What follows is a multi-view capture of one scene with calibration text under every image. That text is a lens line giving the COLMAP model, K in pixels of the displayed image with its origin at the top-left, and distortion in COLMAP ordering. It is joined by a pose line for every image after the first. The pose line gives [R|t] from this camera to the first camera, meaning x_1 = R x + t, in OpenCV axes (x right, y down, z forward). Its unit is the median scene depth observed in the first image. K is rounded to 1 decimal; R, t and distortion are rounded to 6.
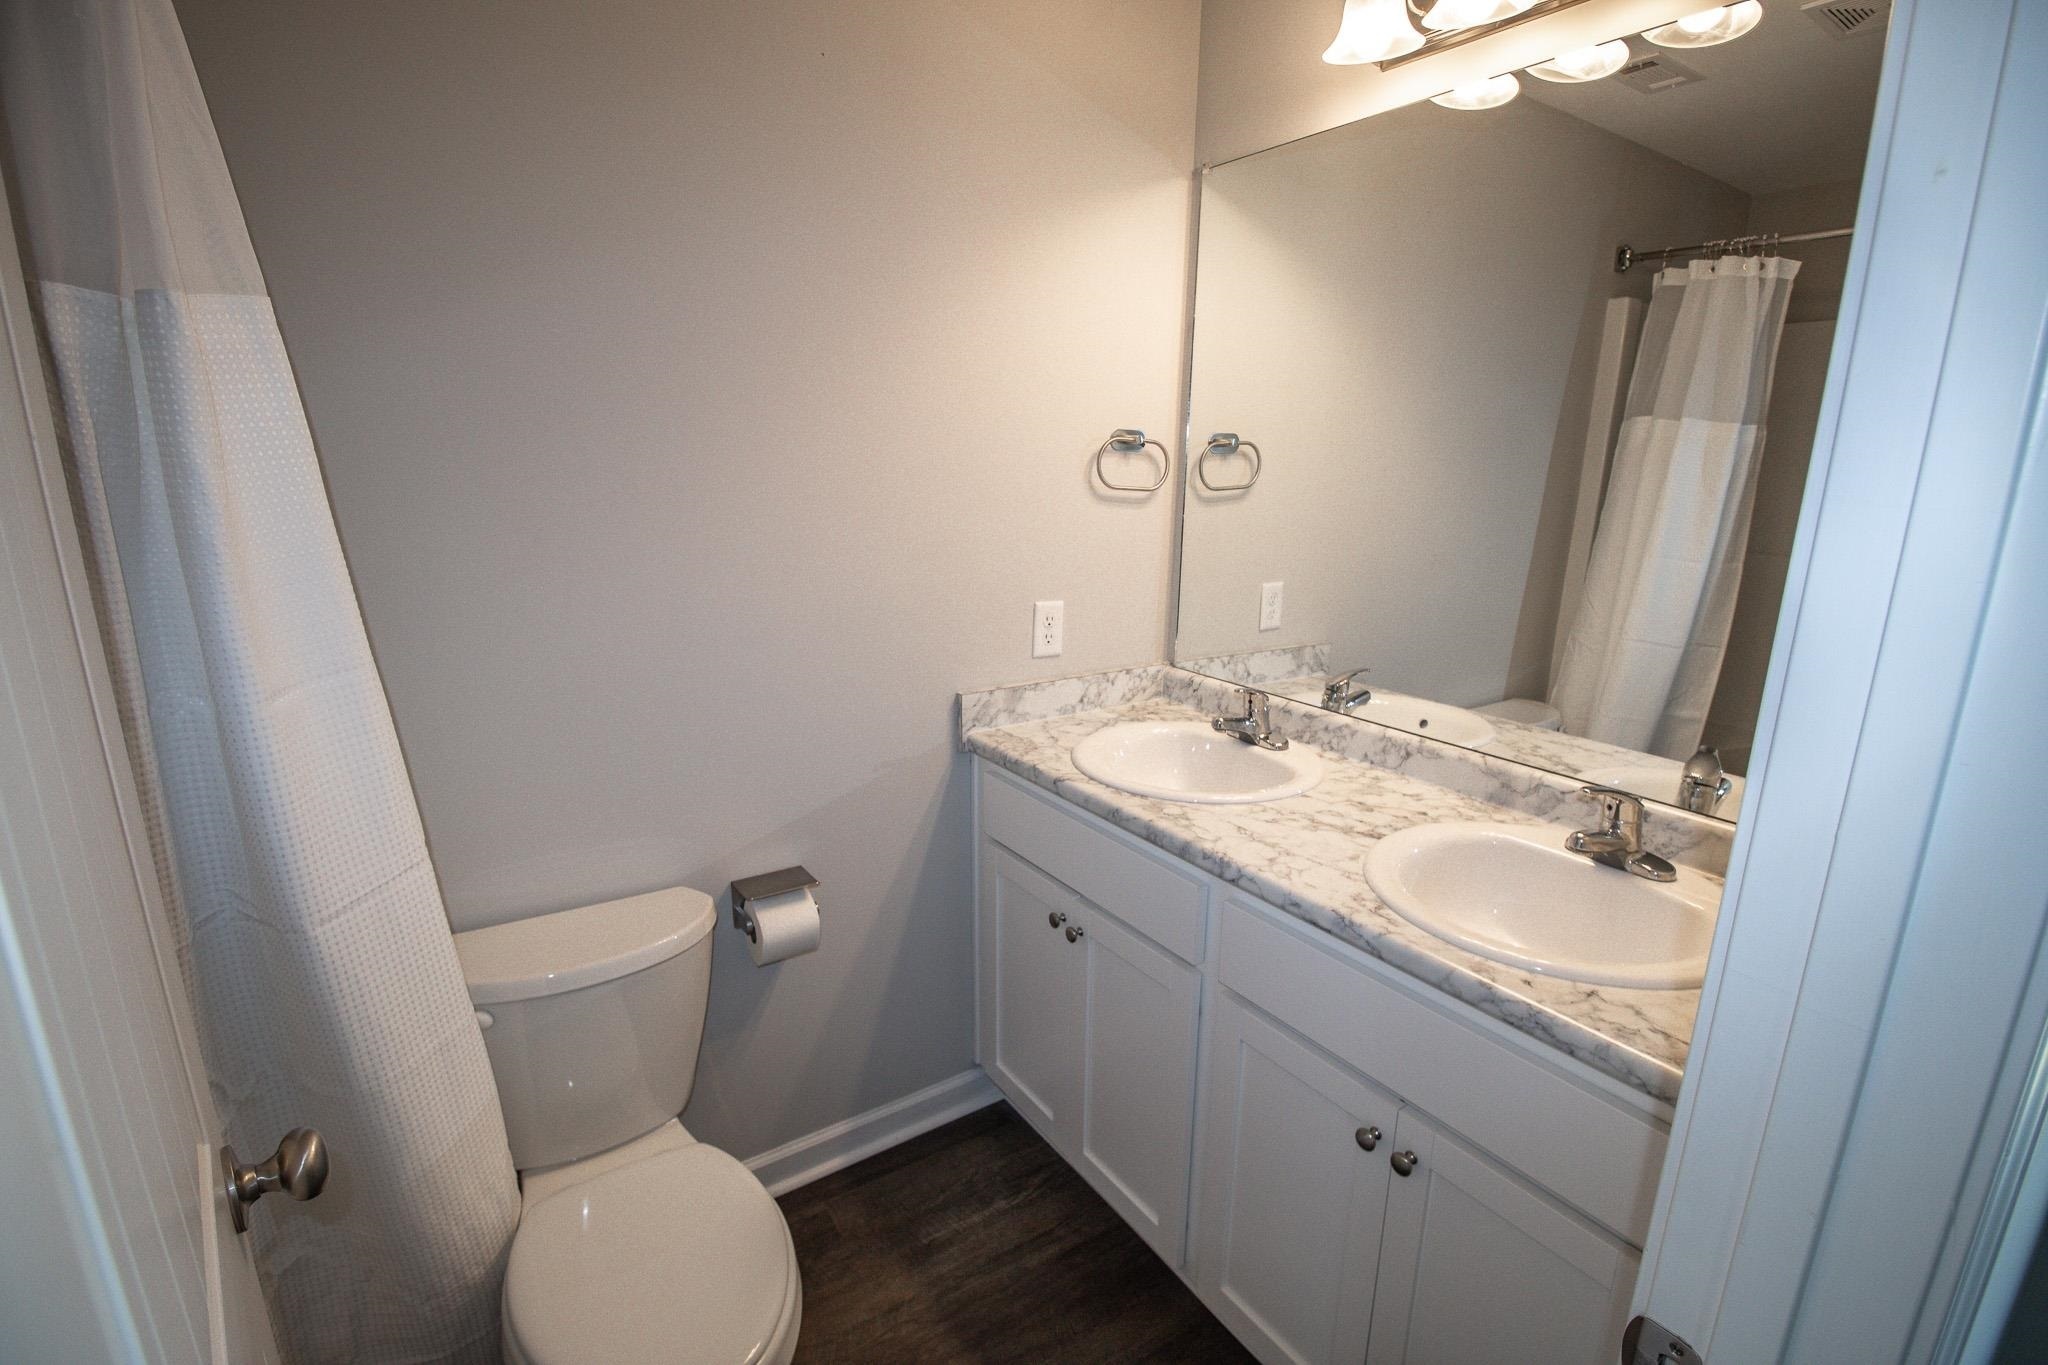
lens RADIAL K [[951.4, 0, 1038.2], [0, 951.4, 695.5], [0, 0, 1]] dist [0.002441, -0.015171]
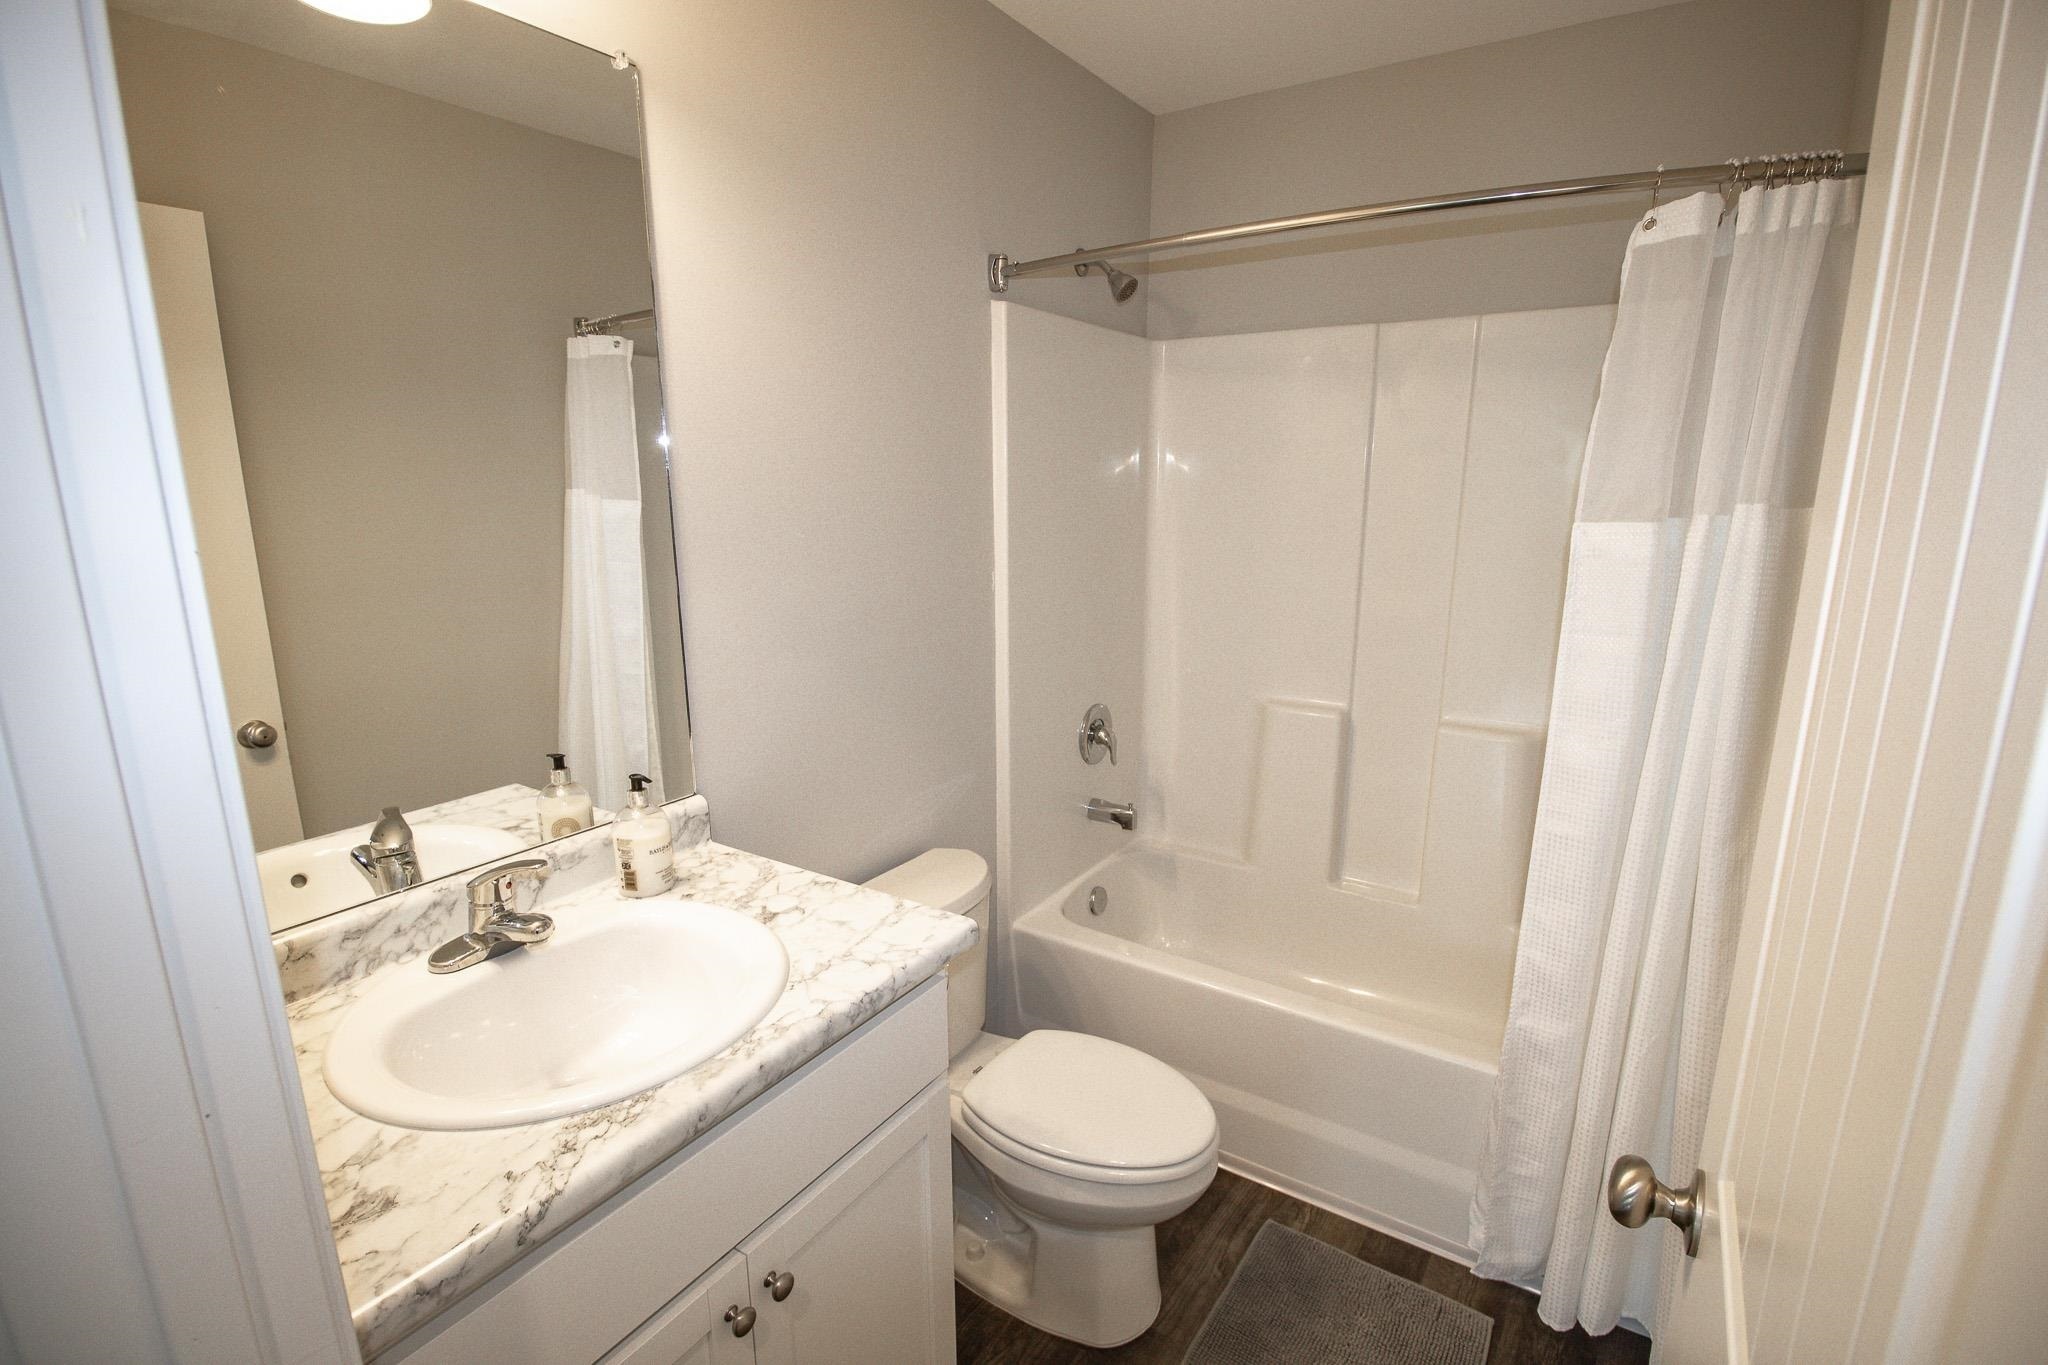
lens RADIAL K [[951.4, 0, 1038.2], [0, 951.4, 695.5], [0, 0, 1]] dist [0.002441, -0.015171]
pose [[-0.392784, -0.215209, 0.894095, -0.493762], [0.228357, 0.918957, 0.321513, -0.270212], [-0.890828, 0.330458, -0.311807, 0.972170]]
